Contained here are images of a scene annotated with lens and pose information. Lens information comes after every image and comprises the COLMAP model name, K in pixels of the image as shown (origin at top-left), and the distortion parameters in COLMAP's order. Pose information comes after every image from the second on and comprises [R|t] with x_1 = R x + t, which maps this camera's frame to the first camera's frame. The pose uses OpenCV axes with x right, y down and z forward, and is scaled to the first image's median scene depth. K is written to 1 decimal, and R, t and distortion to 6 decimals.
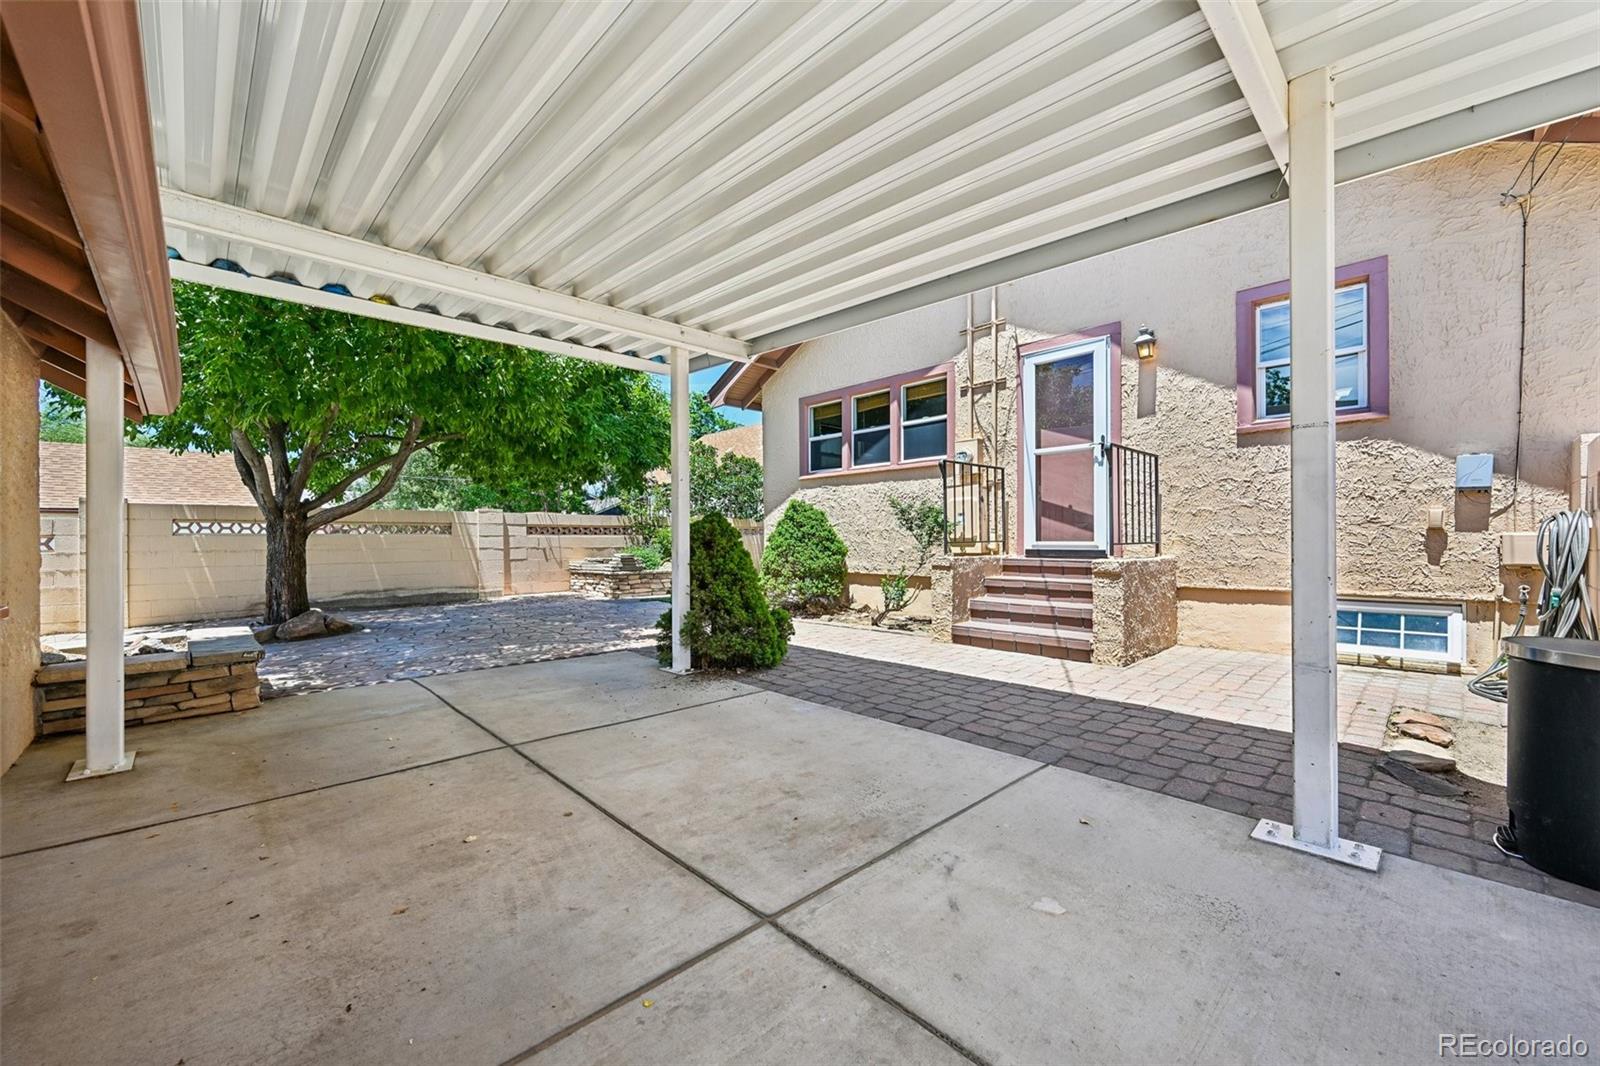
lens RADIAL K [[630.8, 0, 807.3], [0, 630.8, 539.2], [0, 0, 1]] dist [-0.003303, 0.000664]
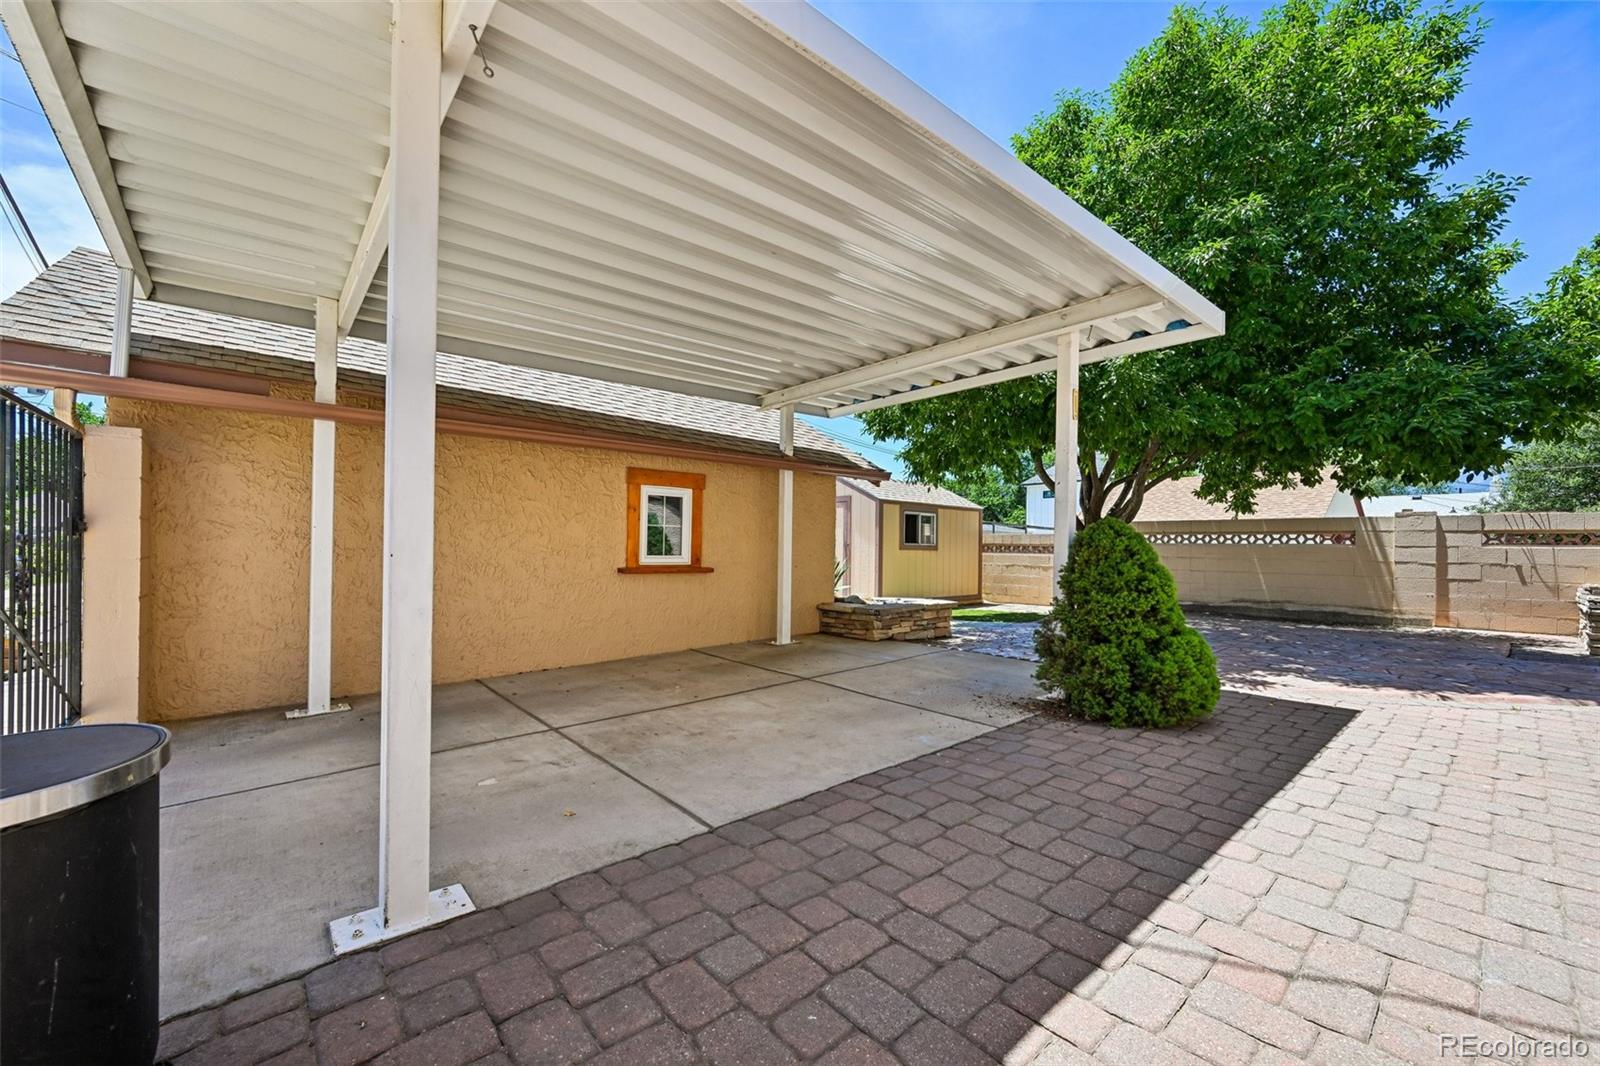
lens RADIAL K [[630.8, 0, 803.6], [0, 630.8, 540.7], [0, 0, 1]] dist [-0.003303, 0.000664]
pose [[-0.045807, -0.002019, -0.998948, 0.932934], [-0.010163, 0.999947, -0.001555, -0.011515], [0.998899, 0.010081, -0.045825, 0.901627]]
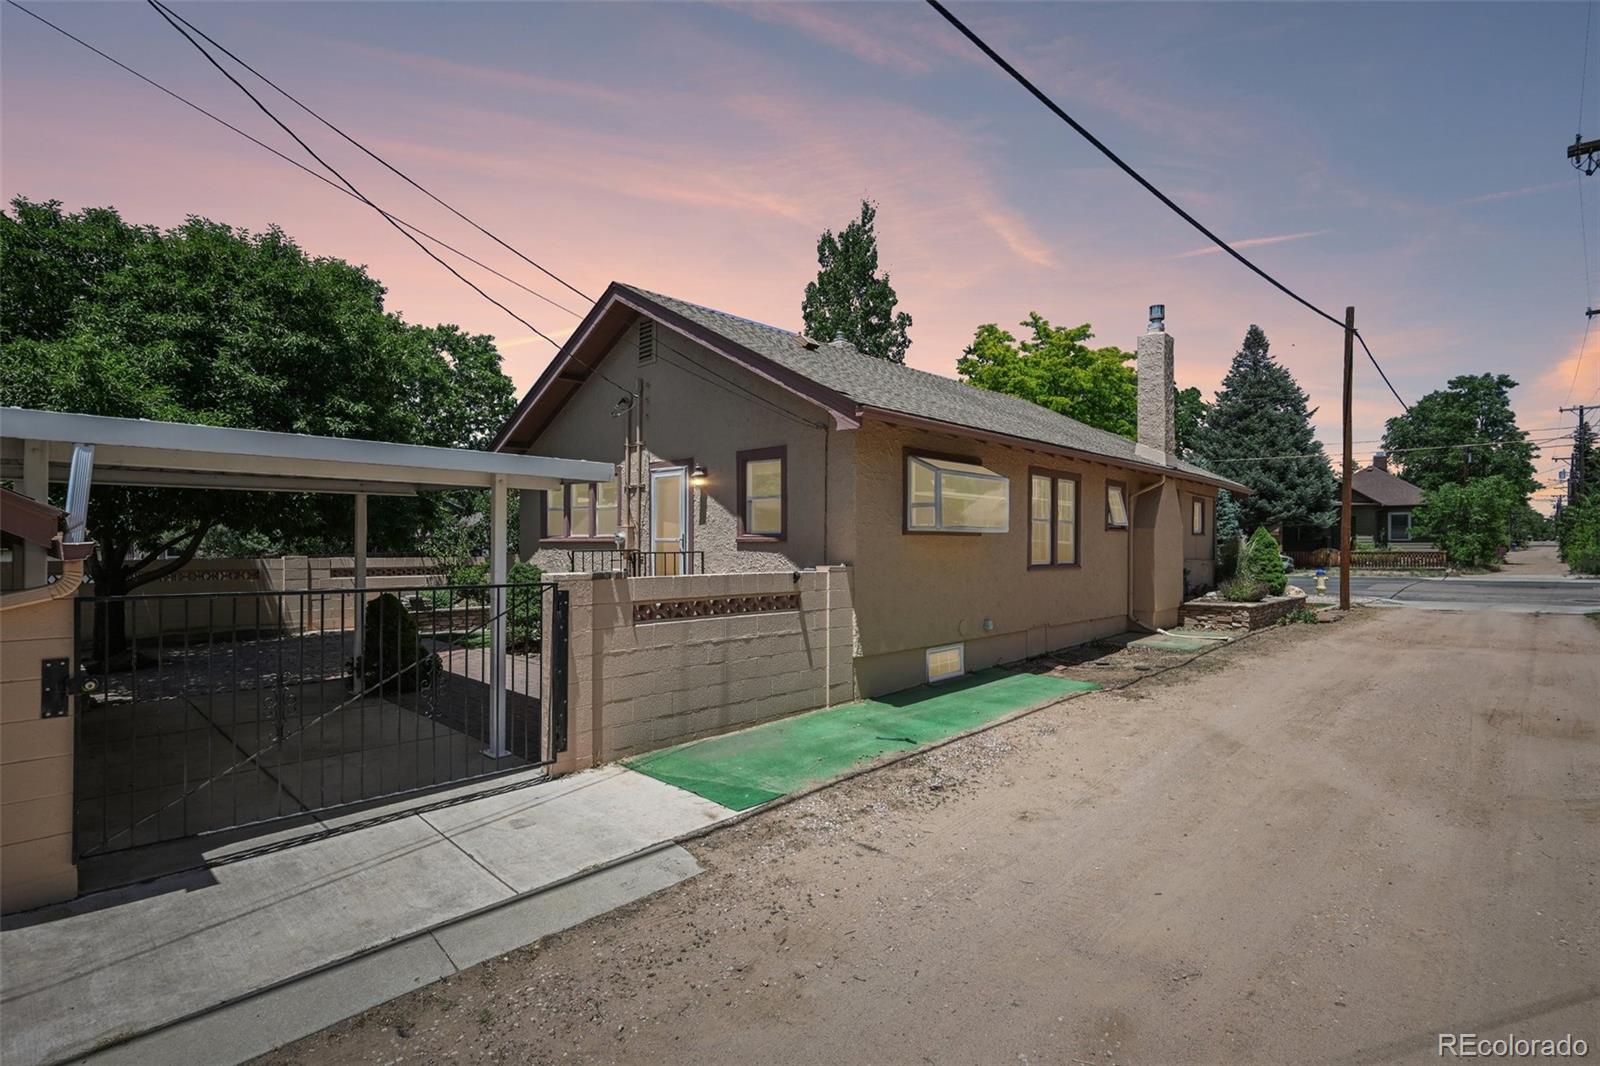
lens RADIAL K [[752.6, 0, 797.3], [0, 752.6, 539.5], [0, 0, 1]] dist [-0.003713, -0.000356]
pose [[0.998988, 0.010302, 0.043785, 1.100245], [-0.009926, 0.999912, -0.008803, -0.230996], [-0.043871, 0.008359, 0.999002, -1.288190]]
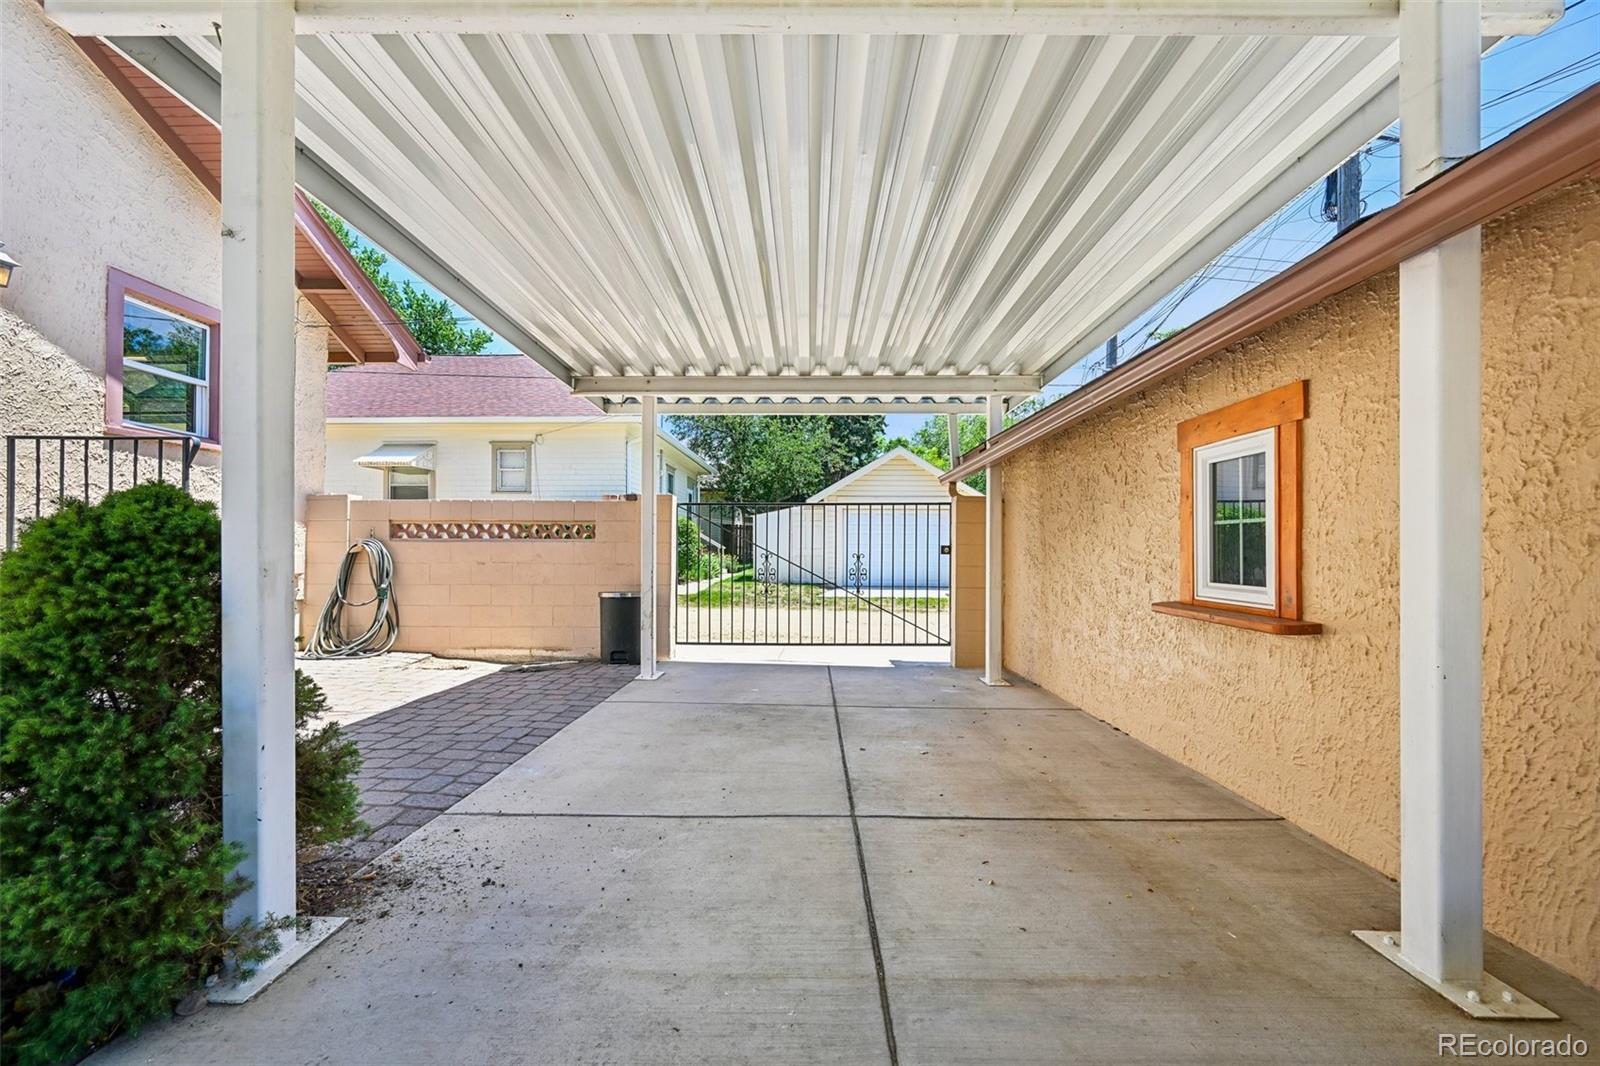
lens RADIAL K [[630.8, 0, 801.6], [0, 630.8, 546.9], [0, 0, 1]] dist [-0.003303, 0.000664]
pose [[-0.701805, 0.006904, 0.712336, -0.852462], [-0.001637, 0.999935, -0.011305, -0.009327], [-0.712368, -0.009100, -0.701747, 1.373740]]
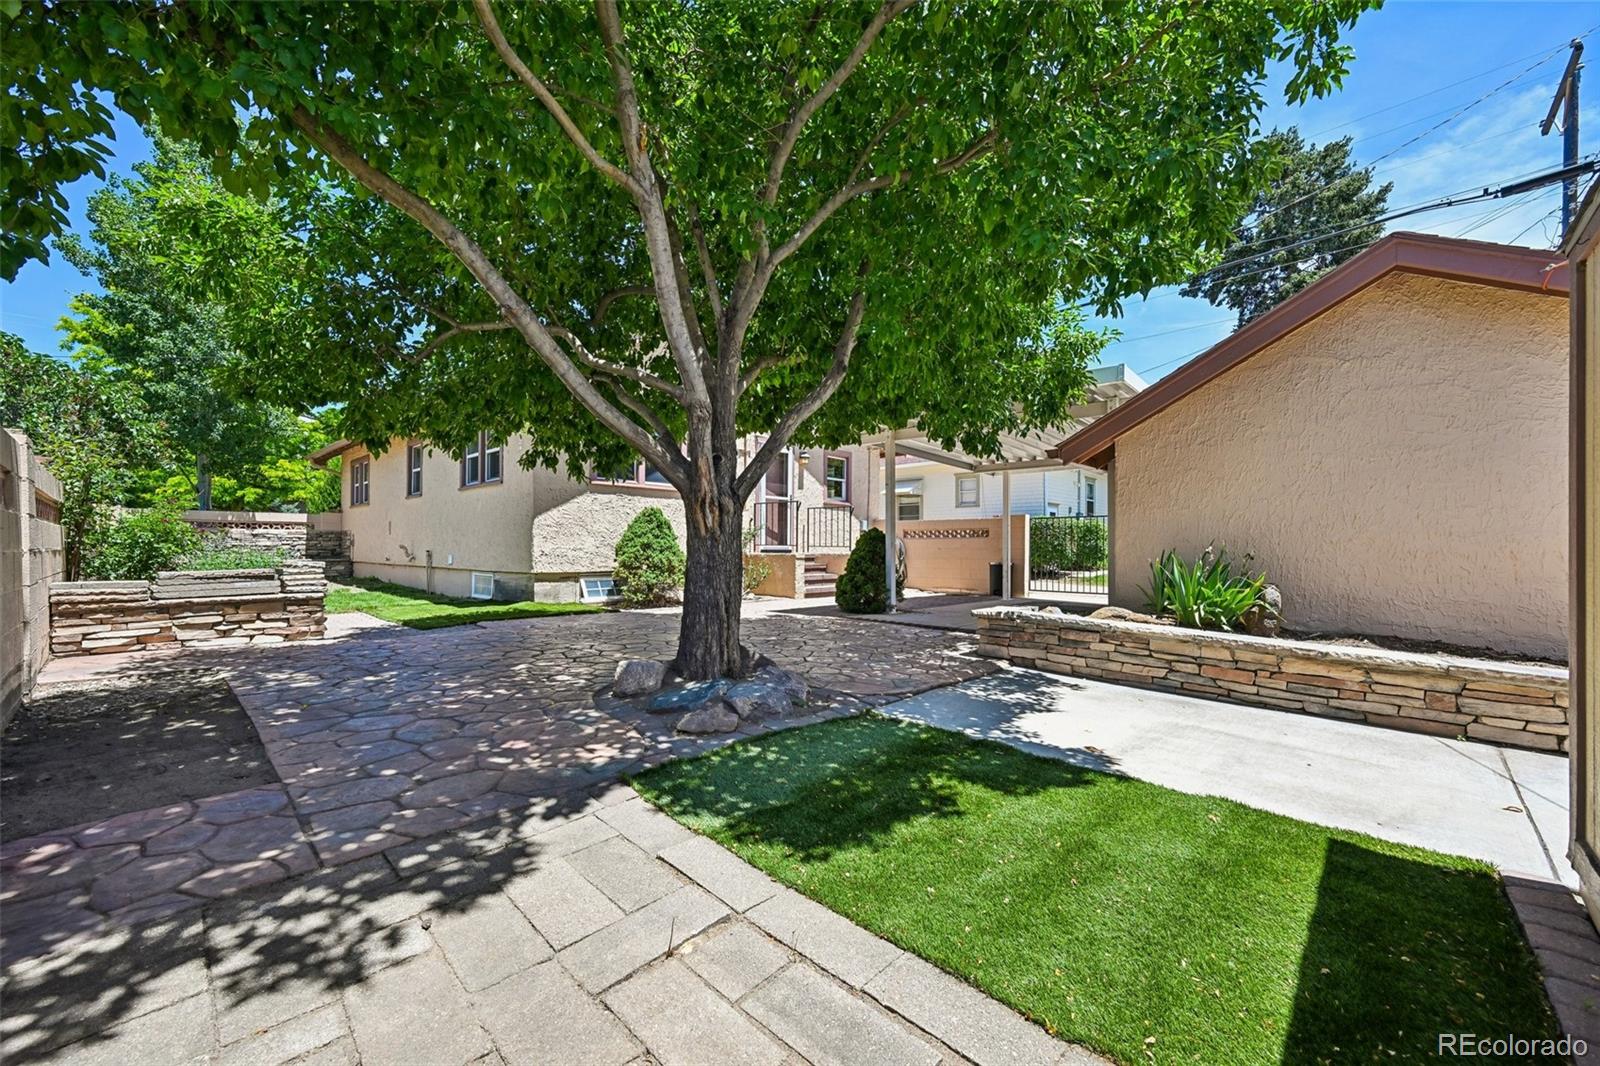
lens RADIAL K [[630.8, 0, 798.5], [0, 630.8, 544.1], [0, 0, 1]] dist [-0.003303, 0.000664]
pose [[-0.054153, 0.010939, 0.998473, -2.654291], [-0.004372, 0.999928, -0.011192, 0.035098], [-0.998523, -0.004971, -0.054101, 1.817524]]
